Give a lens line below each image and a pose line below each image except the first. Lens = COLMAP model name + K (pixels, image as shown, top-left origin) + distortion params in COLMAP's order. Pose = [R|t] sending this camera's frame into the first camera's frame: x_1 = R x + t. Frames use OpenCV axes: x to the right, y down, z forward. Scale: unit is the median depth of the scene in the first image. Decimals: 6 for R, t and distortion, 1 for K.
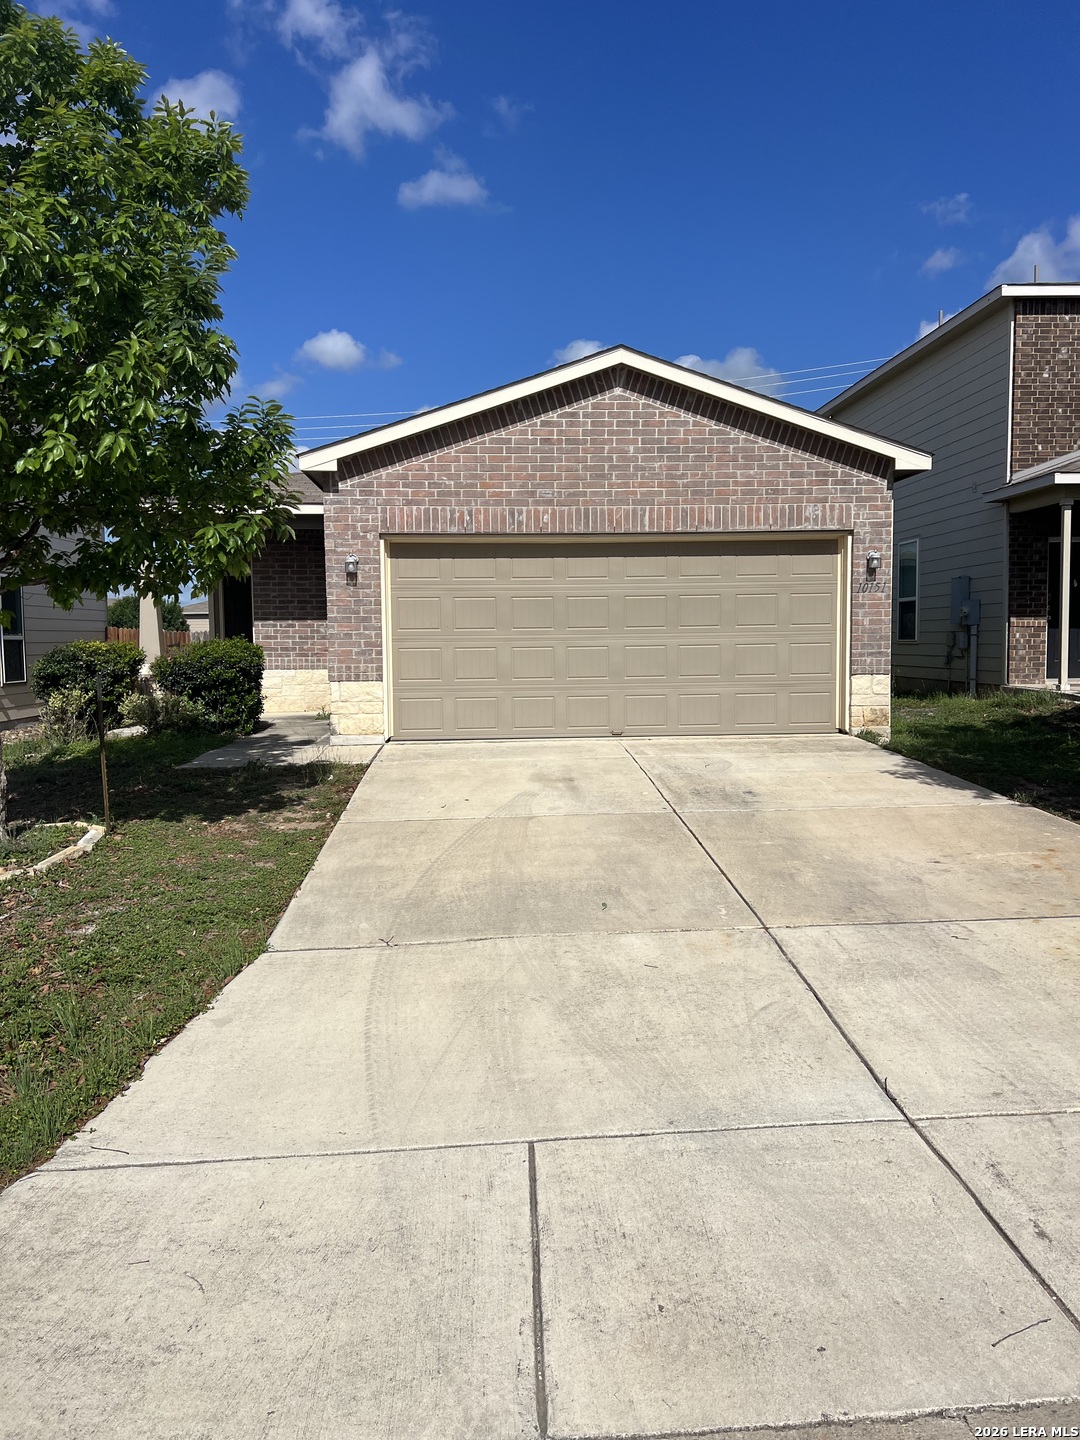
lens RADIAL K [[1073.4, 0, 545.9], [0, 1073.4, 708.5], [0, 0, 1]] dist [0.071173, -0.087053]
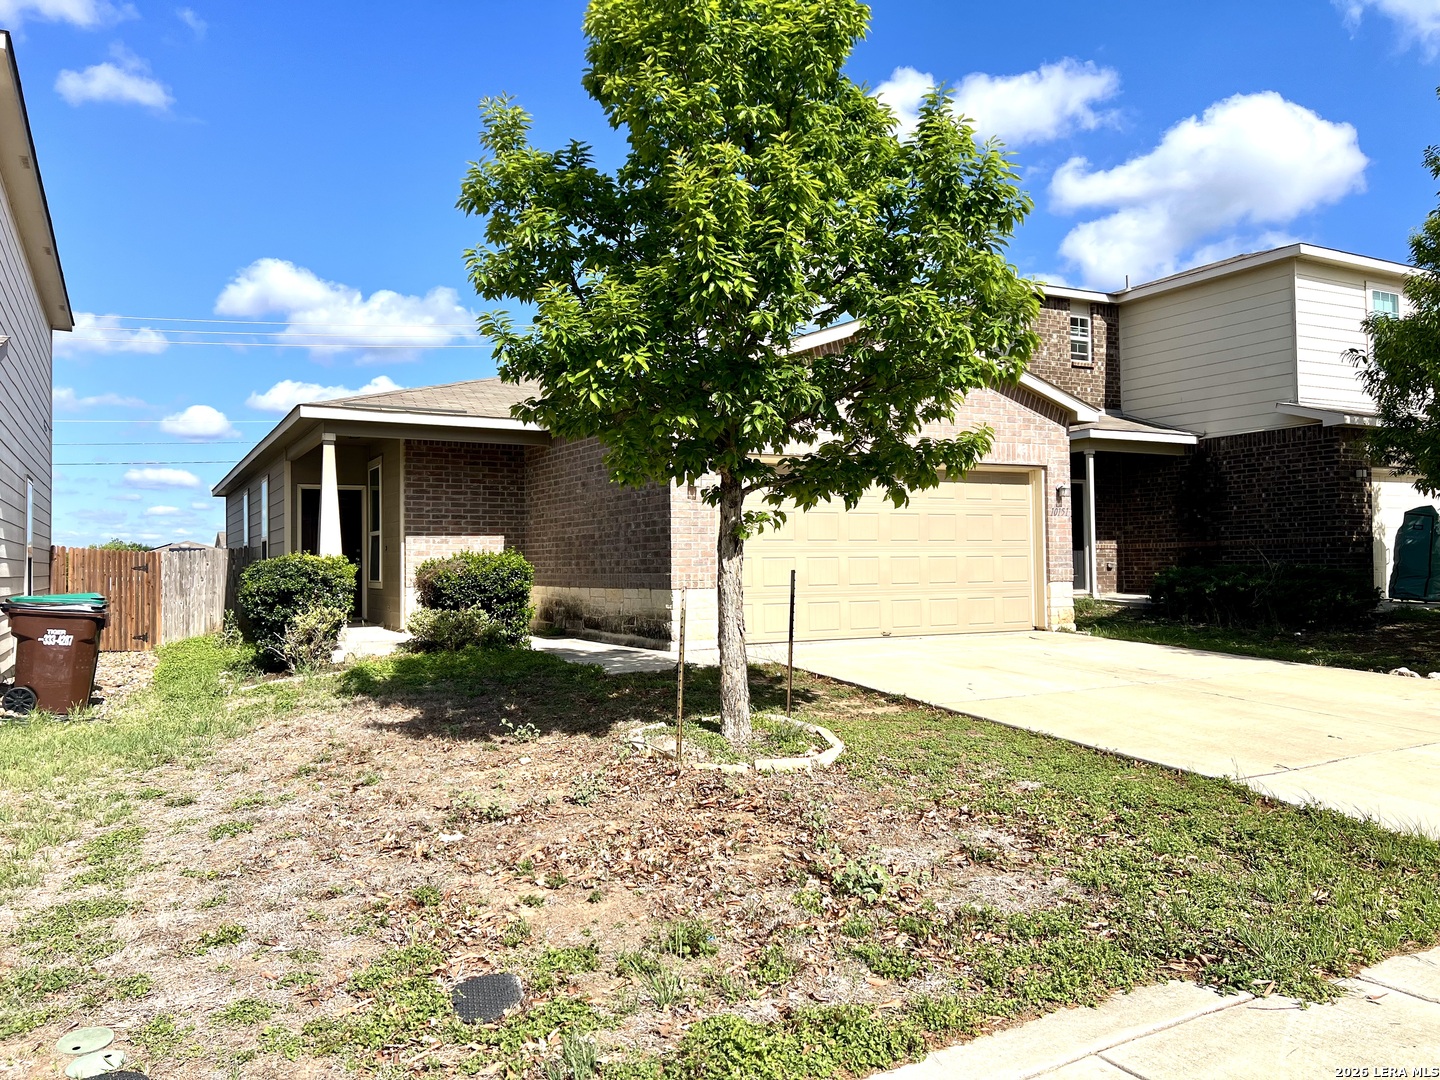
lens RADIAL K [[1073.4, 0, 720.5], [0, 1073.4, 533.8], [0, 0, 1]] dist [0.071173, -0.087053]
pose [[0.906427, 0.012875, 0.422165, -0.644446], [0.028971, 0.995286, -0.092558, 0.019430], [-0.421367, 0.096128, 0.901781, 0.043574]]
